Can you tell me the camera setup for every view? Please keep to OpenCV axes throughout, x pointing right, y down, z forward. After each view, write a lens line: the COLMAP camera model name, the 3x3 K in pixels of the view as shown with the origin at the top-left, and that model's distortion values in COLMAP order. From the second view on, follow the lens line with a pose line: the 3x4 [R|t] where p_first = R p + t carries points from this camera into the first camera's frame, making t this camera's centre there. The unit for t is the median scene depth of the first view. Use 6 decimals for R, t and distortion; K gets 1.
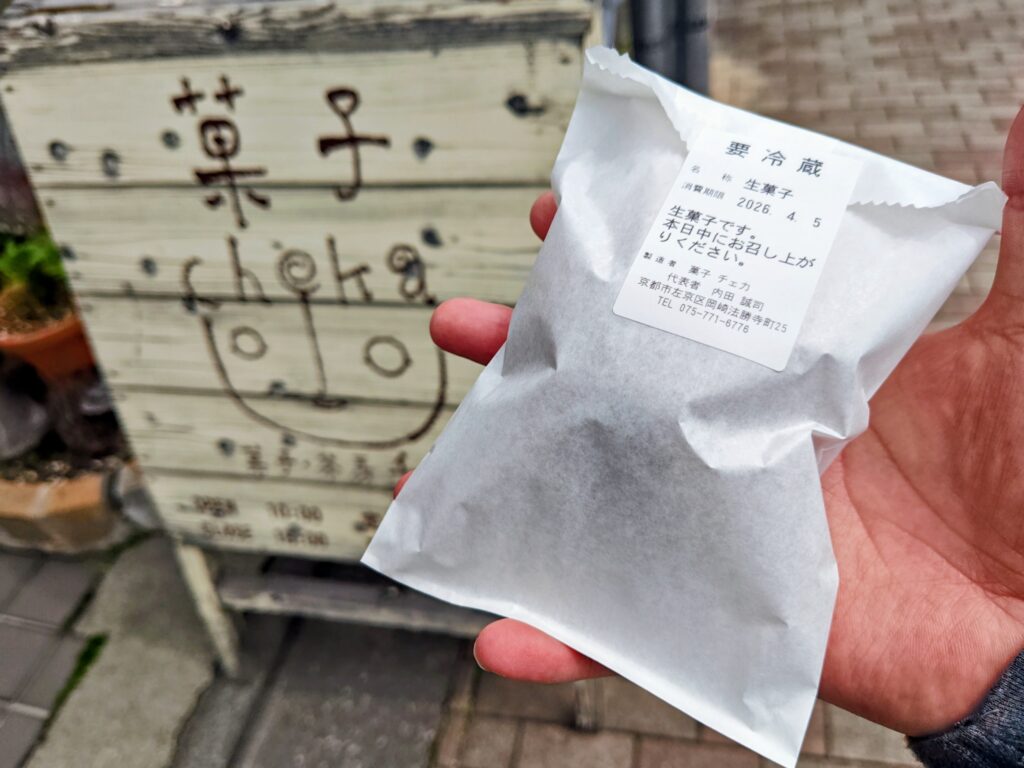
lens RADIAL K [[705.3, 0, 513.7], [0, 705.3, 383.6], [0, 0, 1]] dist [0.002335, -0.000054]
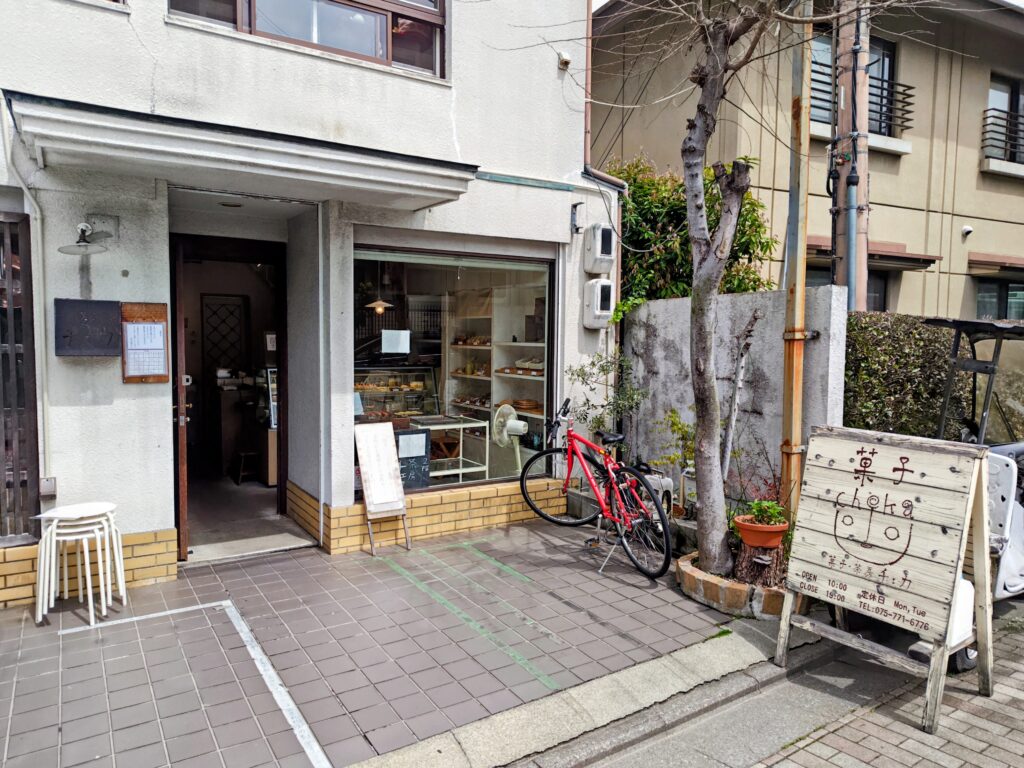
lens RADIAL K [[705.3, 0, 512.3], [0, 705.3, 383.2], [0, 0, 1]] dist [0.002335, -0.000054]
pose [[0.673135, 0.154430, -0.723215, 0.892932], [-0.553279, 0.754056, -0.353951, 1.571902], [0.490684, 0.638397, 0.593025, -2.232711]]
